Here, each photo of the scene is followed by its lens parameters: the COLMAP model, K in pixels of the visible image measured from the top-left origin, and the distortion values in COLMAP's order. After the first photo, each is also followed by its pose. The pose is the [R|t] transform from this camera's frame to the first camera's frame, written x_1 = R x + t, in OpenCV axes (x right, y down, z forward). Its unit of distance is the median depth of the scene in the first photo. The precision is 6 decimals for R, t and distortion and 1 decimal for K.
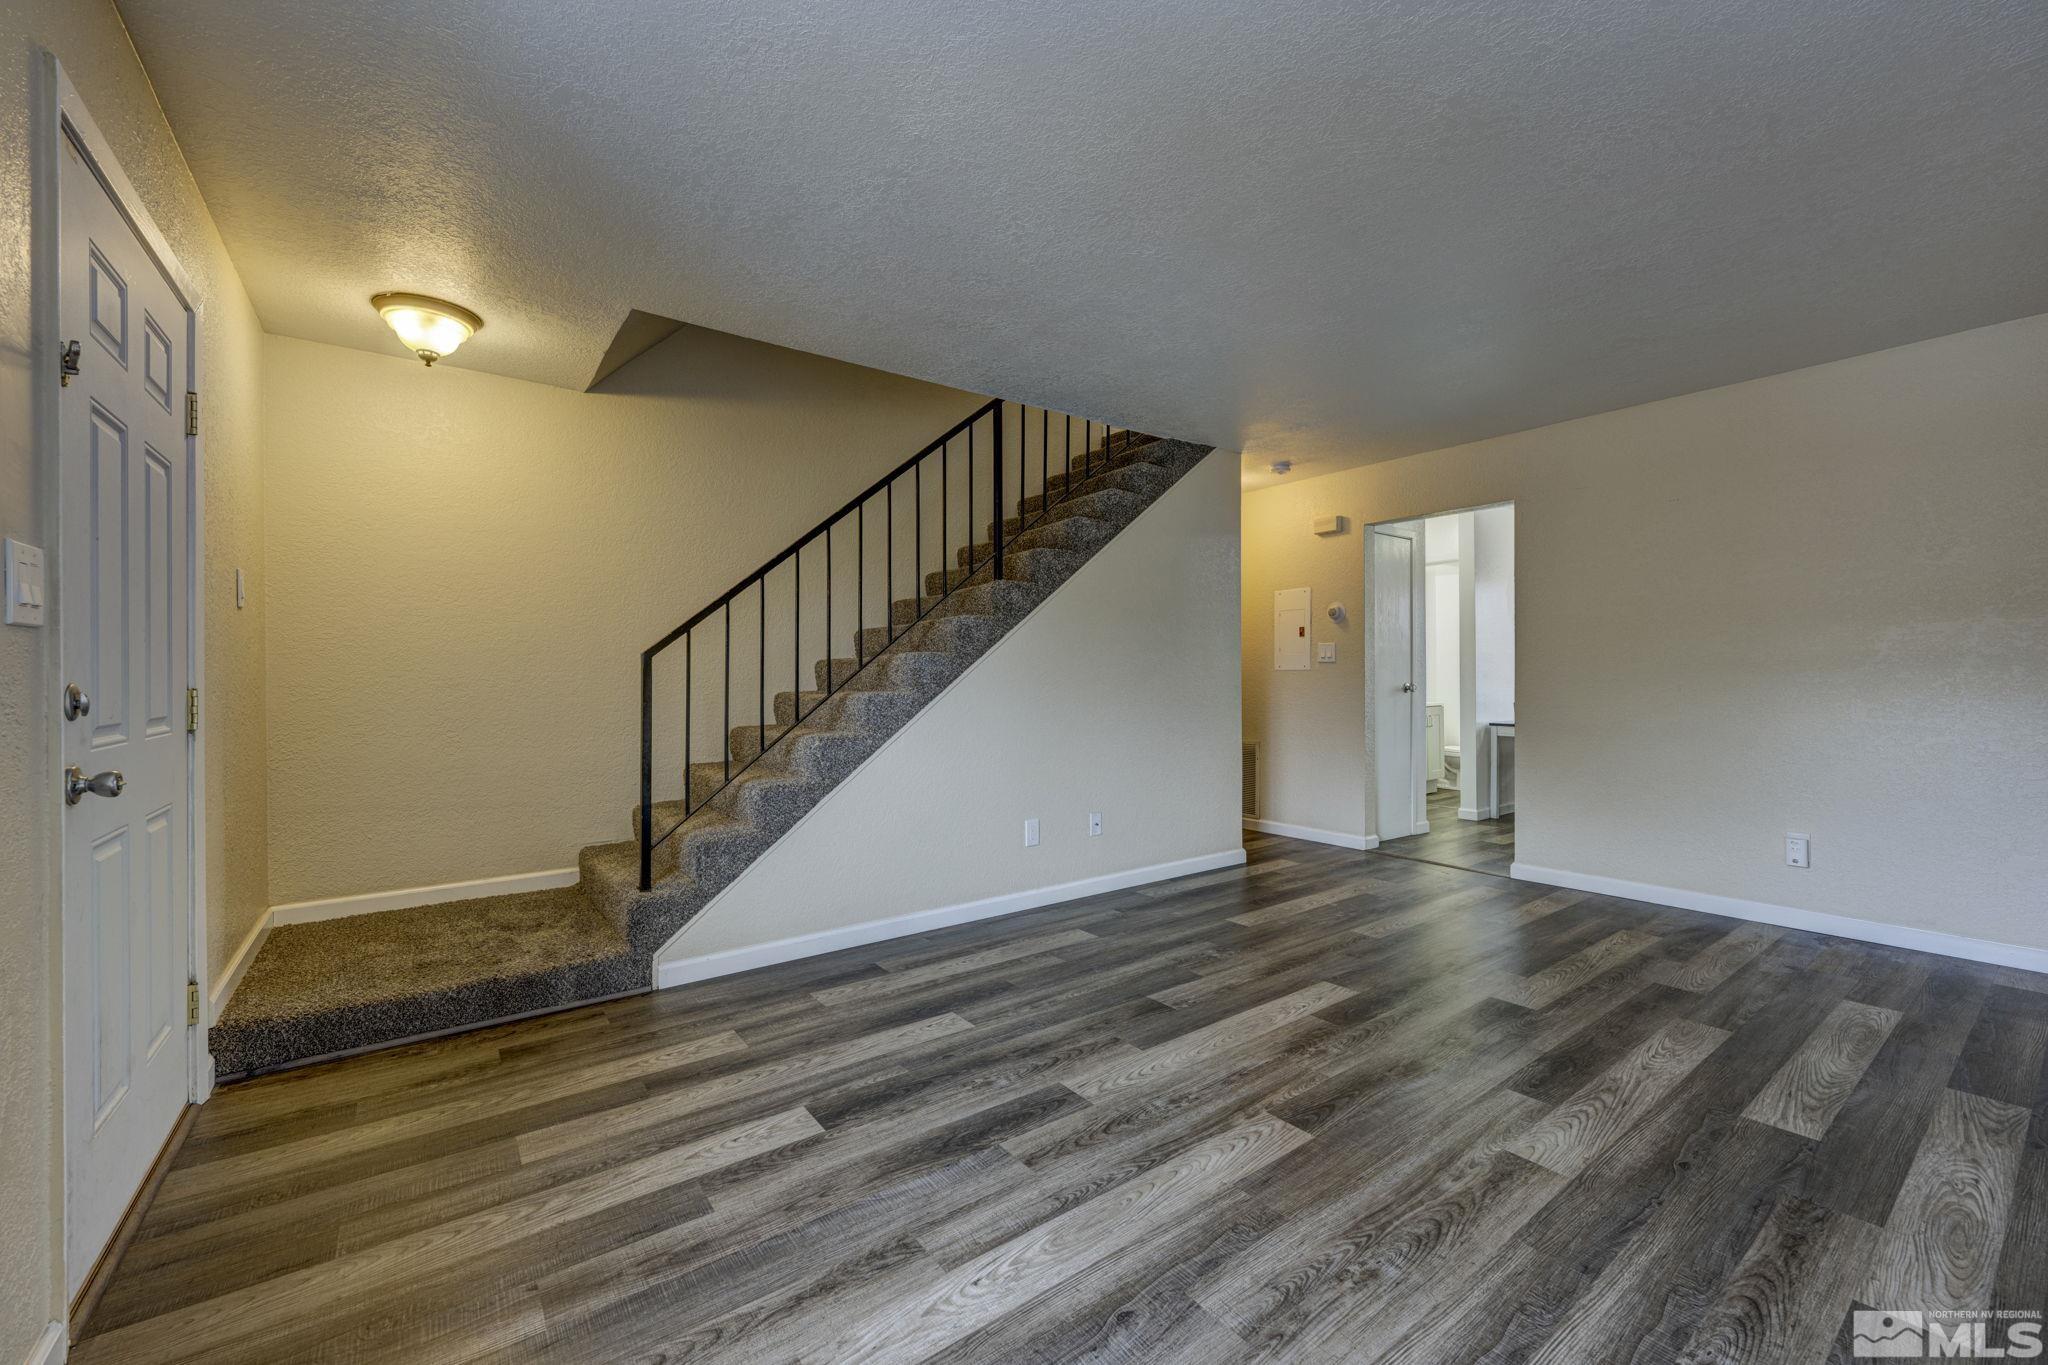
lens RADIAL K [[823.0, 0, 1042.2], [0, 823.0, 683.3], [0, 0, 1]] dist [-0.002418, 0.000027]
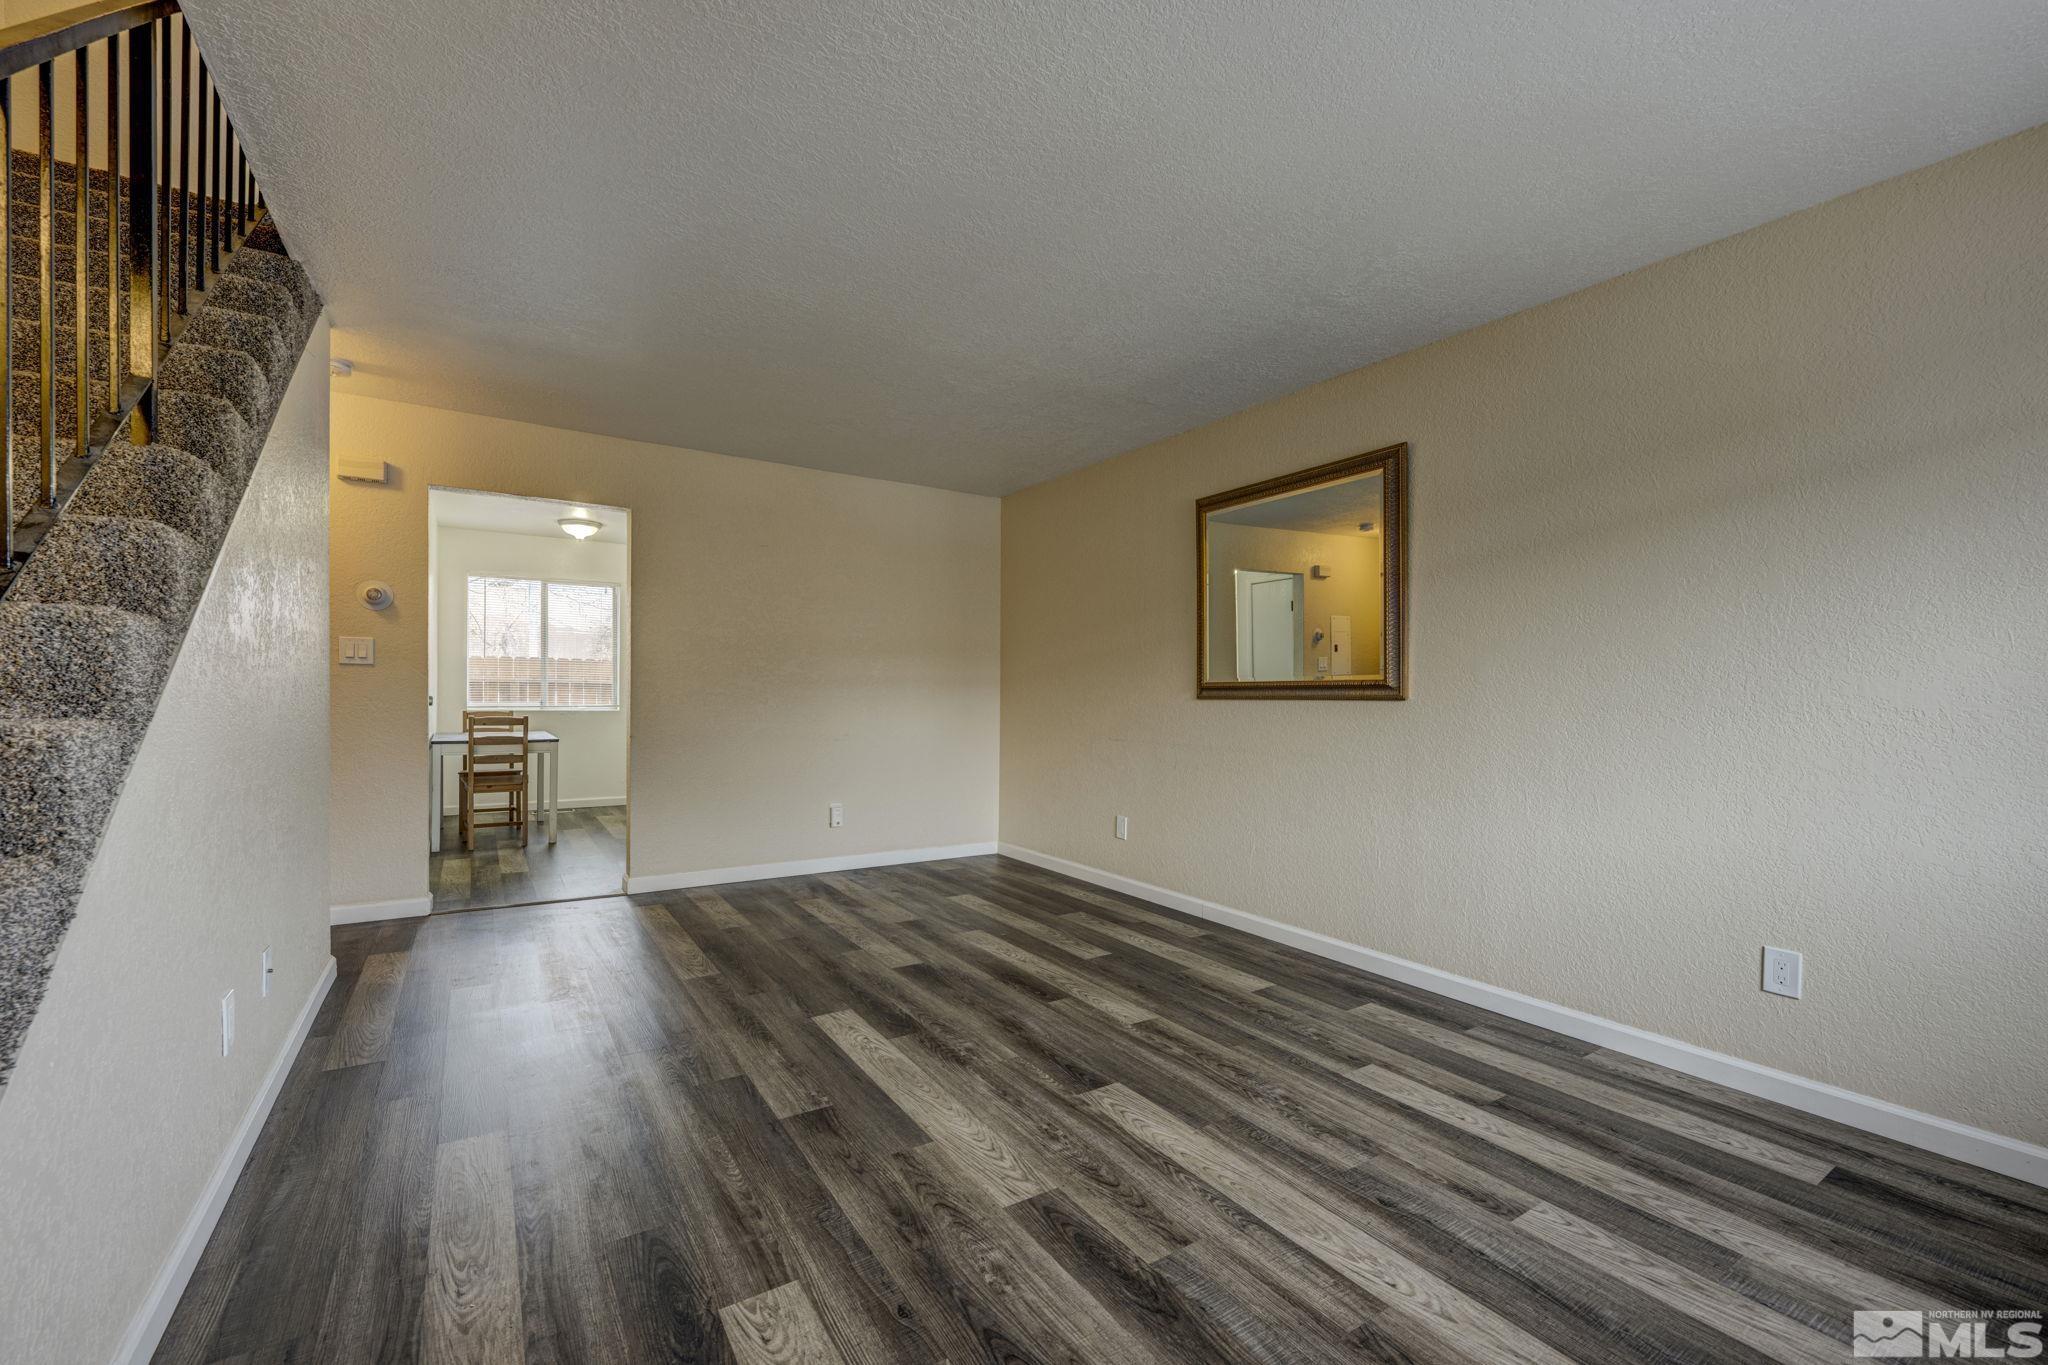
lens RADIAL K [[823.0, 0, 1036.8], [0, 823.0, 694.4], [0, 0, 1]] dist [-0.002418, 0.000027]
pose [[0.076389, 0.003830, 0.997071, -0.778944], [-0.005426, 0.999979, -0.003425, -0.000316], [-0.997063, -0.005149, 0.076408, 0.935975]]
